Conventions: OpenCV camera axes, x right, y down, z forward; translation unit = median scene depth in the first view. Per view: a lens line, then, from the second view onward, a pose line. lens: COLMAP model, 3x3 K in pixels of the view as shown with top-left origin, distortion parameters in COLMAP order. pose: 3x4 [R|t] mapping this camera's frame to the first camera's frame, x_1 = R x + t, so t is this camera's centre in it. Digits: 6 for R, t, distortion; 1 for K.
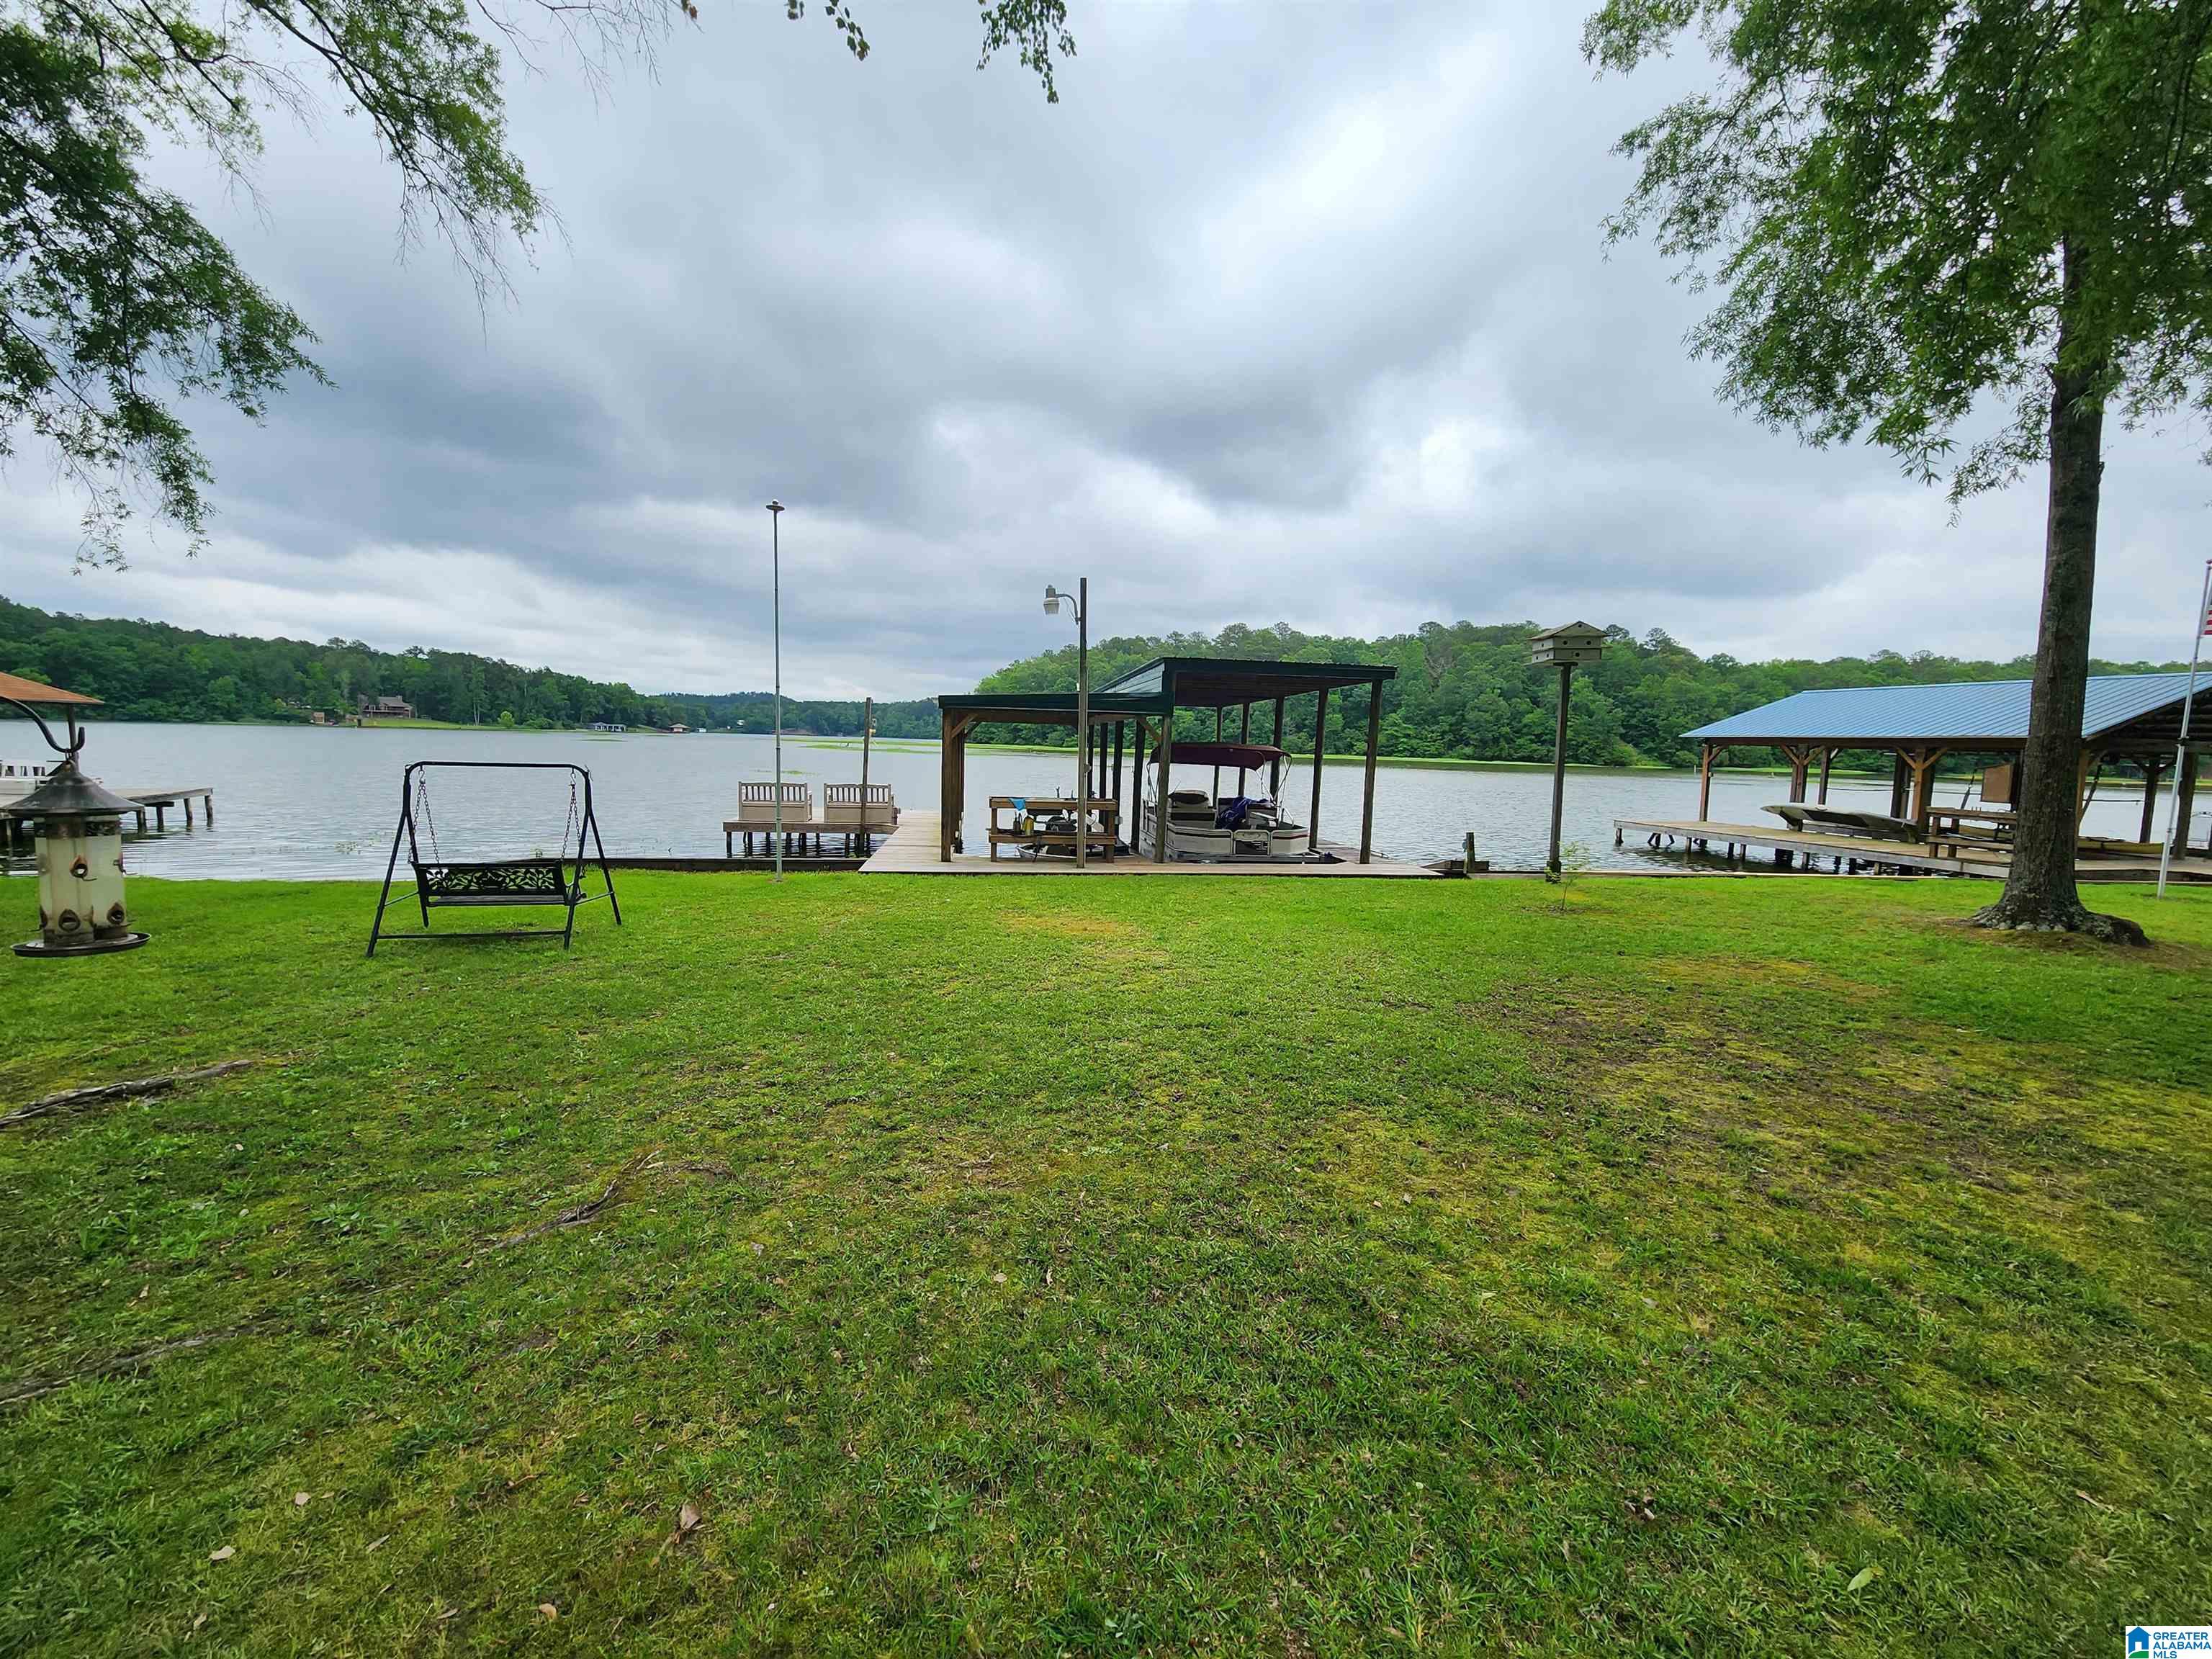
lens RADIAL K [[910.9, 0, 1101.0], [0, 910.9, 828.2], [0, 0, 1]] dist [-0.001018, -0.000717]
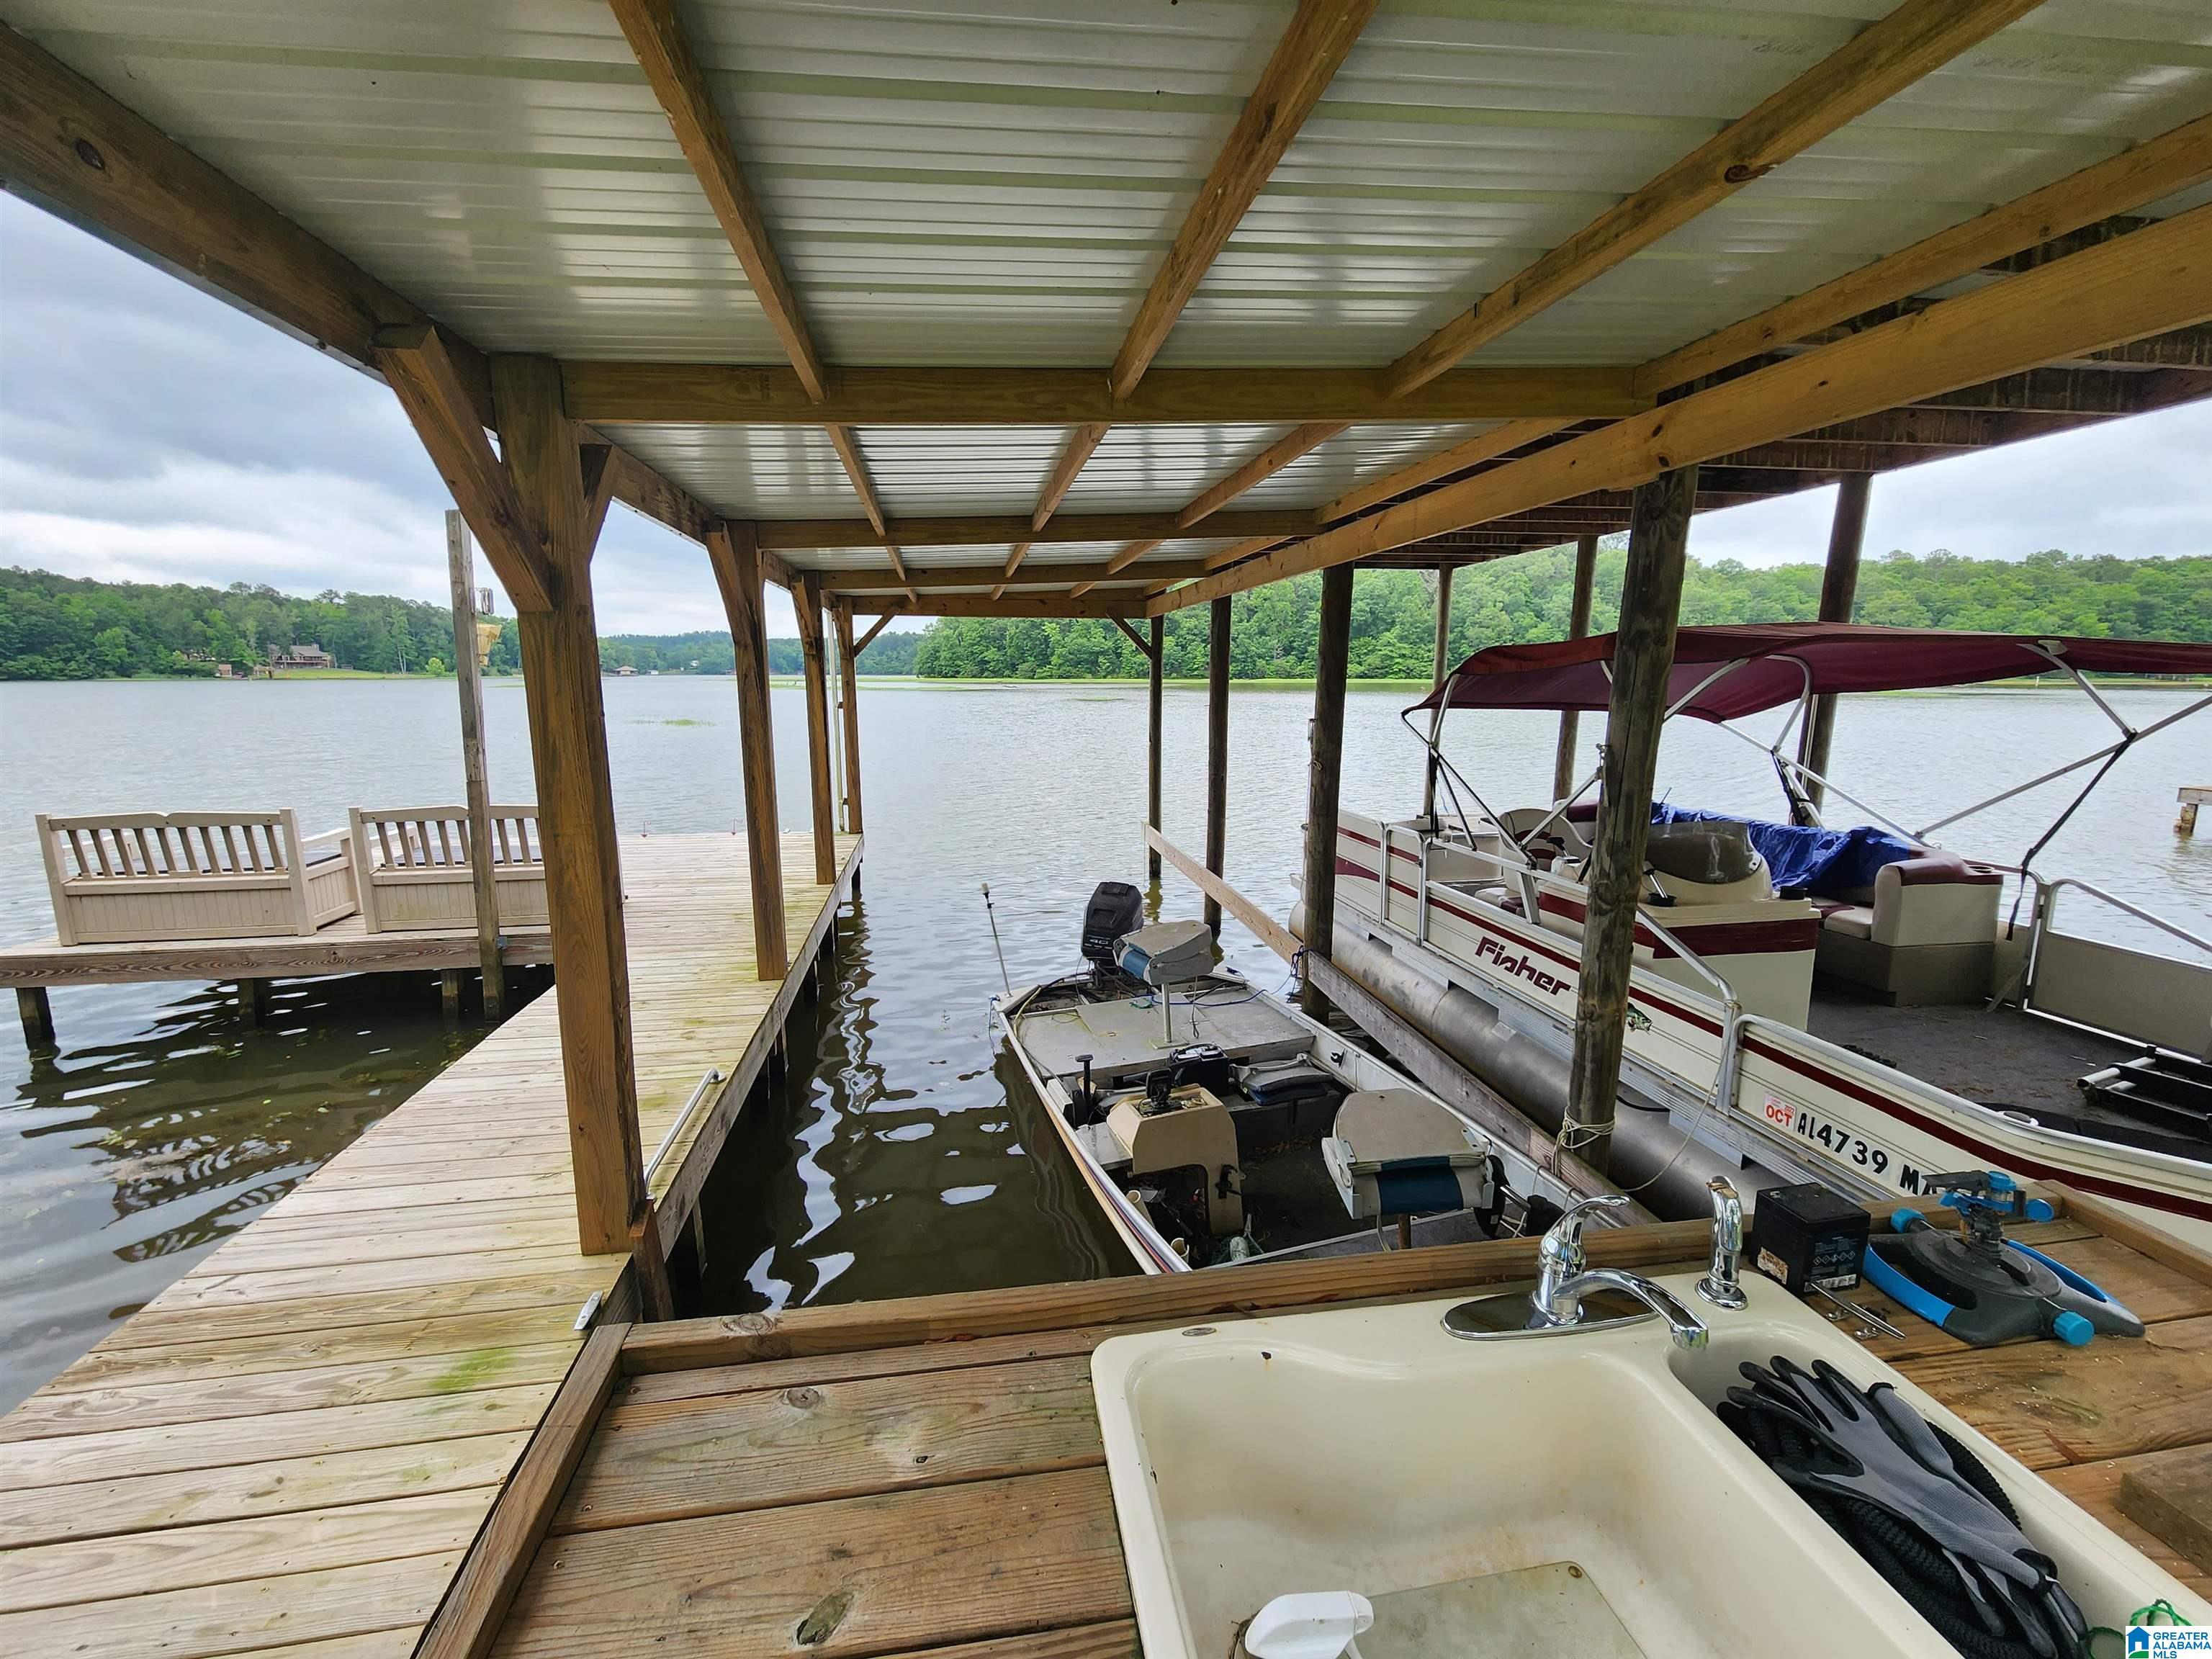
lens RADIAL K [[910.9, 0, 1101.0], [0, 910.9, 828.2], [0, 0, 1]] dist [-0.001018, -0.000717]
pose [[0.999019, -0.033850, 0.028550, -0.049023], [0.031625, 0.996677, 0.075072, -0.042183], [-0.030996, -0.074095, 0.996769, 0.514884]]
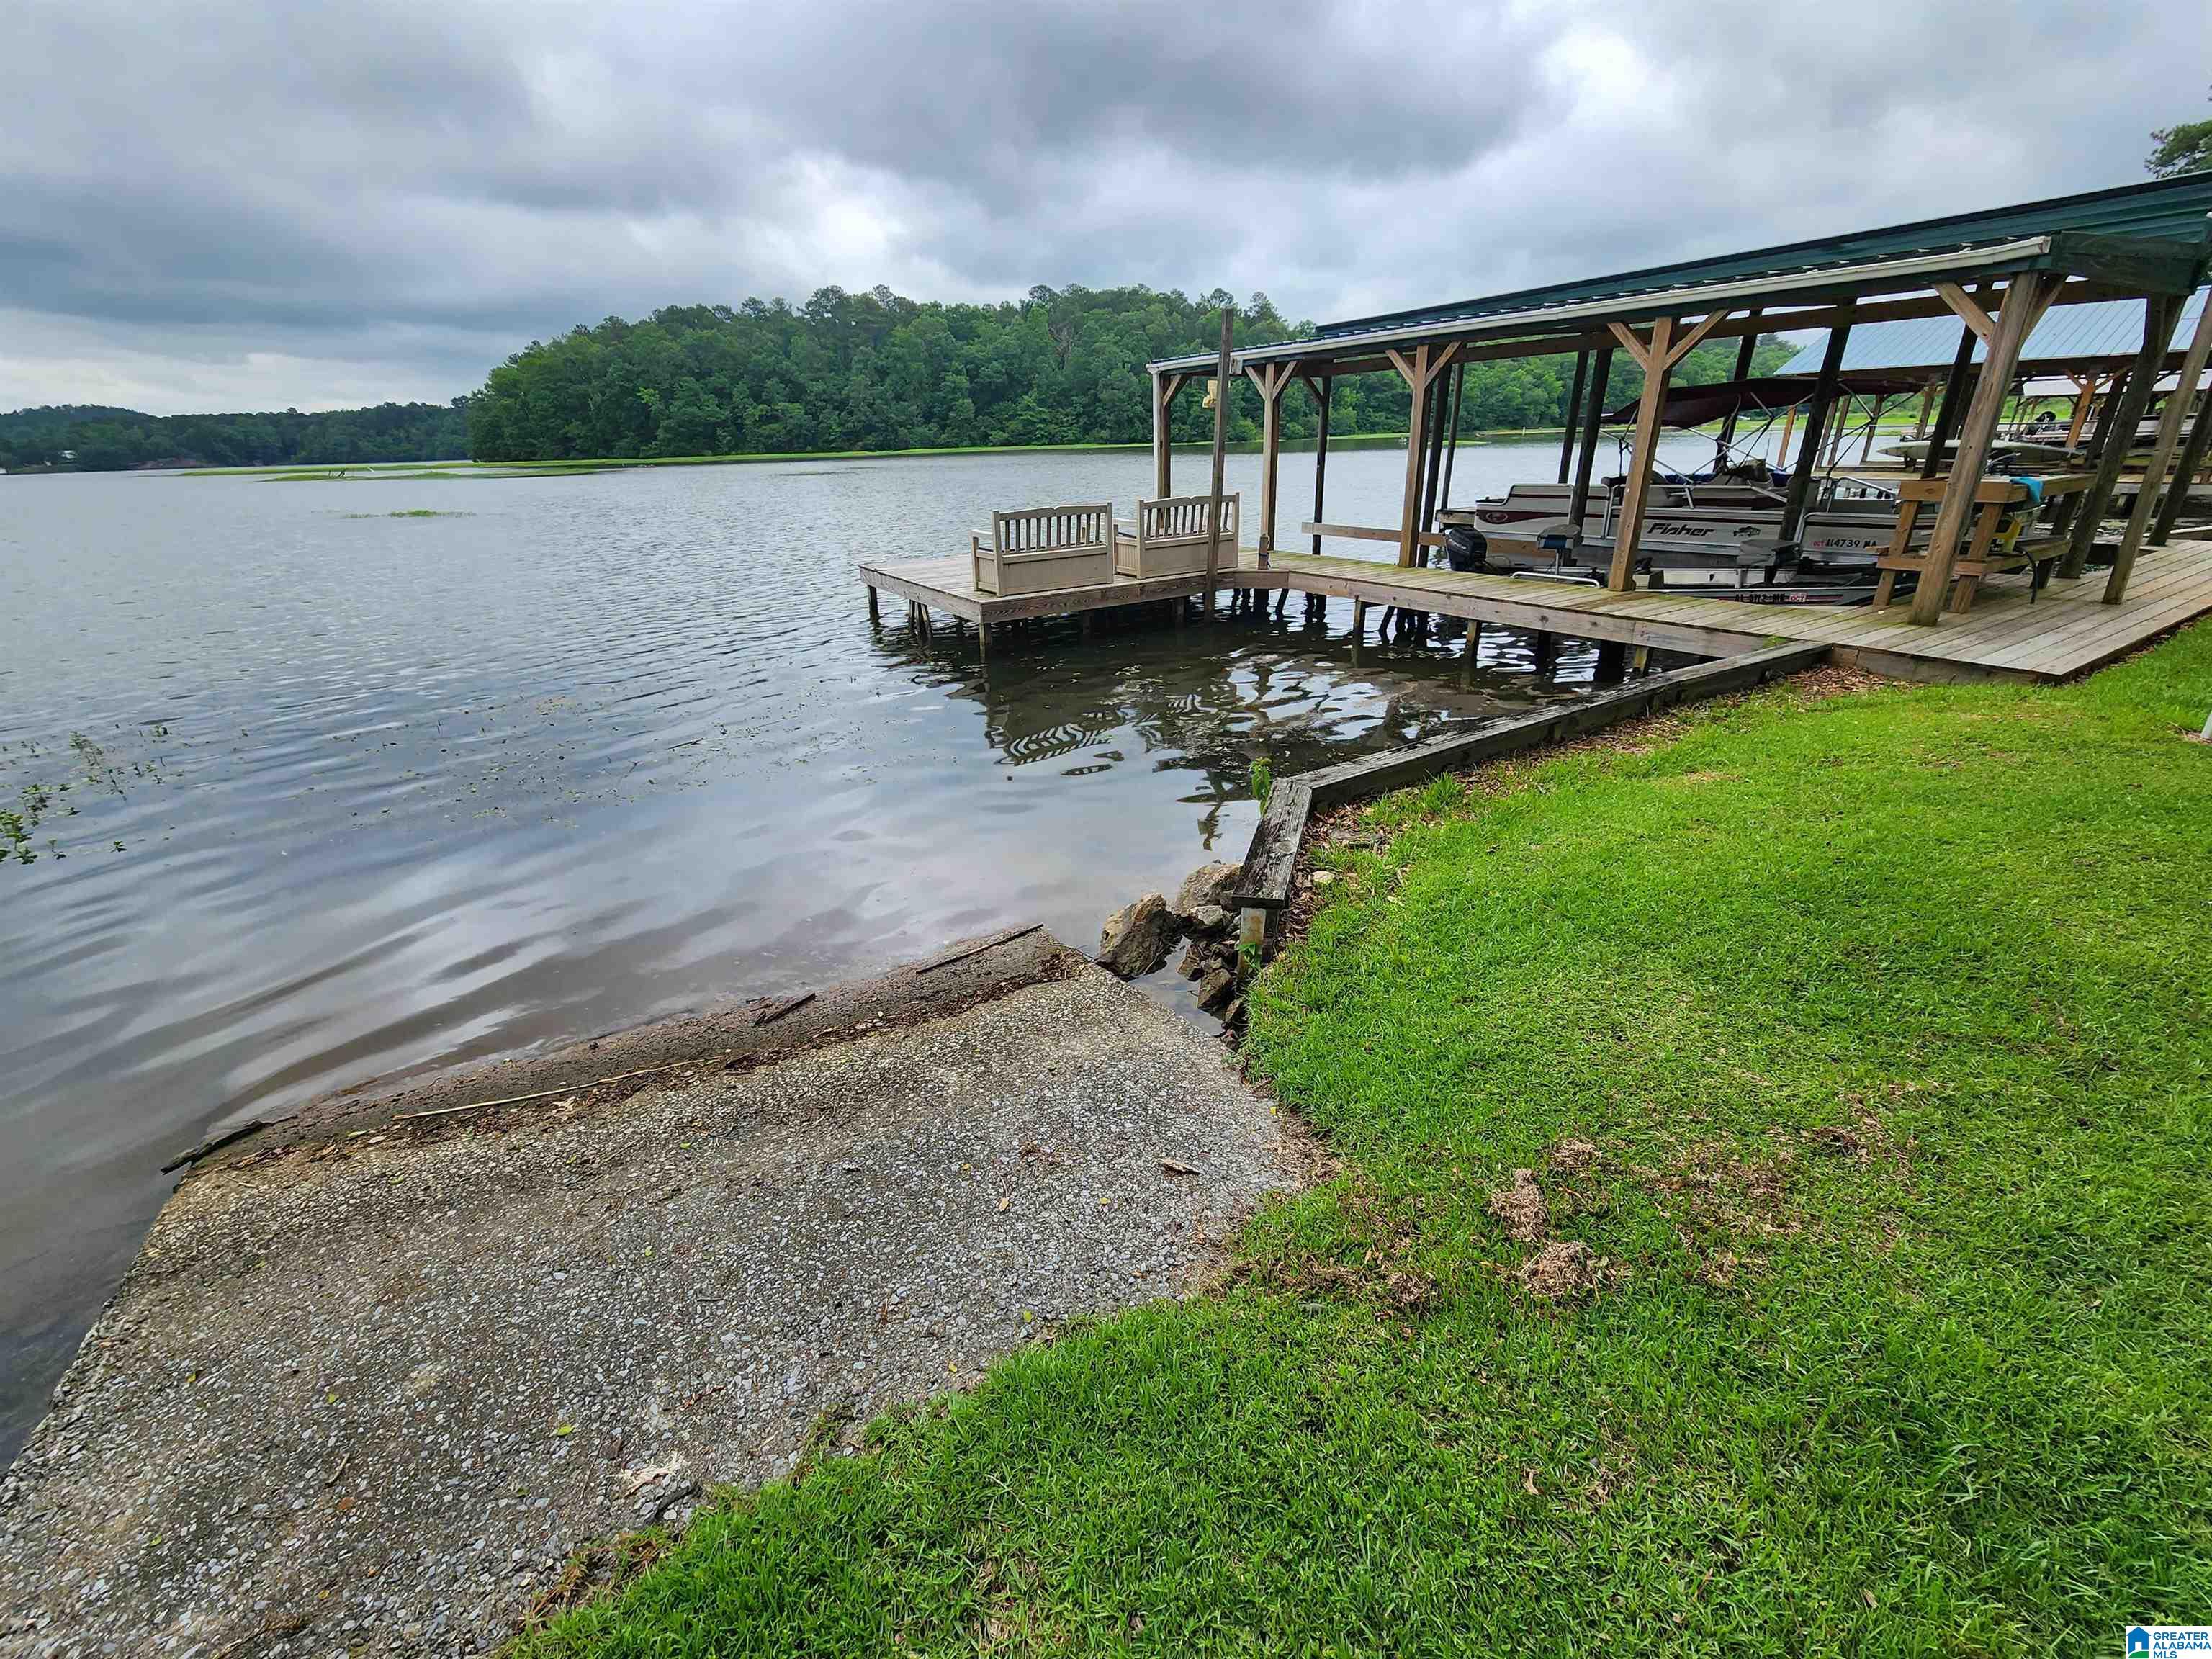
lens RADIAL K [[901.8, 0, 1106.0], [0, 901.8, 829.5], [0, 0, 1]] dist [0.000172, -0.000094]
pose [[0.900489, -0.220792, 0.374660, -0.404949], [0.093808, 0.939866, 0.328409, -0.032041], [-0.424640, -0.260582, 0.867051, 0.392557]]
